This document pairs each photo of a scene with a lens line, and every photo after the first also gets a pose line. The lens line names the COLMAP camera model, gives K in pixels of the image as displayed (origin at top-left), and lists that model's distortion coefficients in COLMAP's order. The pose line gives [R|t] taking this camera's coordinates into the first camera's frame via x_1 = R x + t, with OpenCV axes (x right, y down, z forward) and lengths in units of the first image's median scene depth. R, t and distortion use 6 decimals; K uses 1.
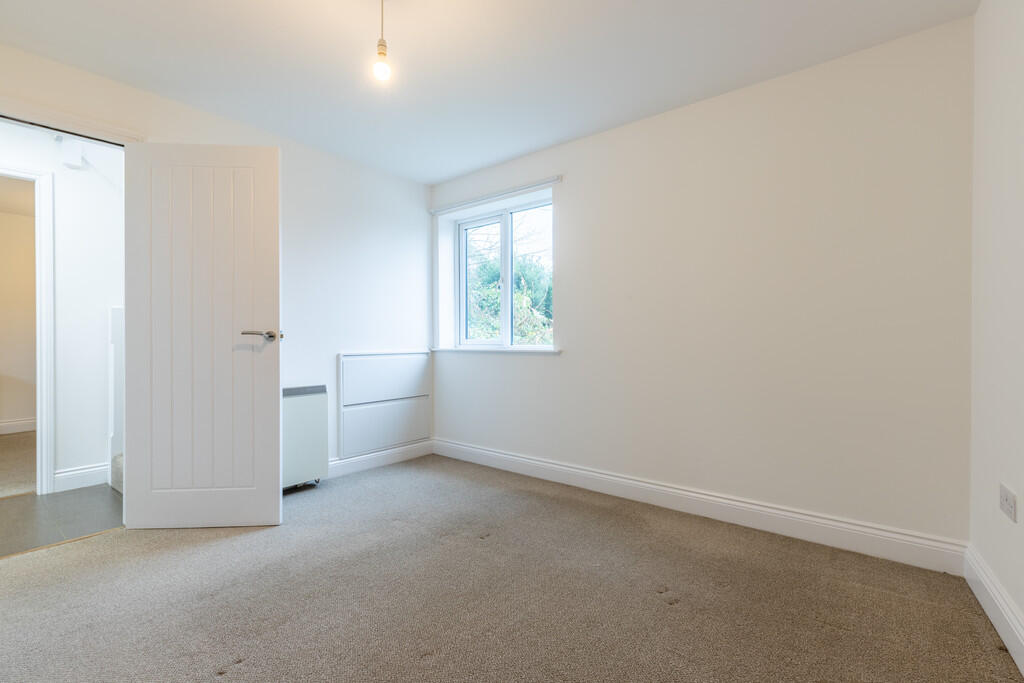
lens RADIAL K [[465.9, 0, 517.2], [0, 465.9, 336.4], [0, 0, 1]] dist [-0.014414, -0.000922]
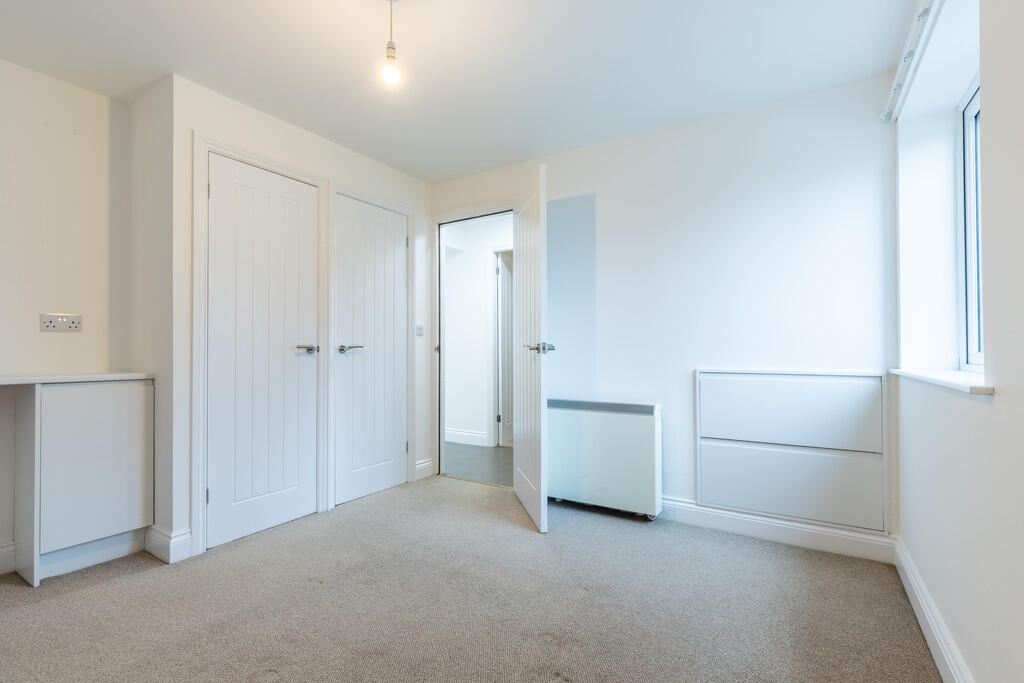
lens RADIAL K [[465.9, 0, 515.5], [0, 465.9, 341.5], [0, 0, 1]] dist [-0.014414, -0.000922]
pose [[0.089264, -0.017366, -0.995857, 0.381779], [0.003299, 0.999848, -0.017140, 0.001789], [0.996003, -0.001756, 0.089308, 0.634905]]
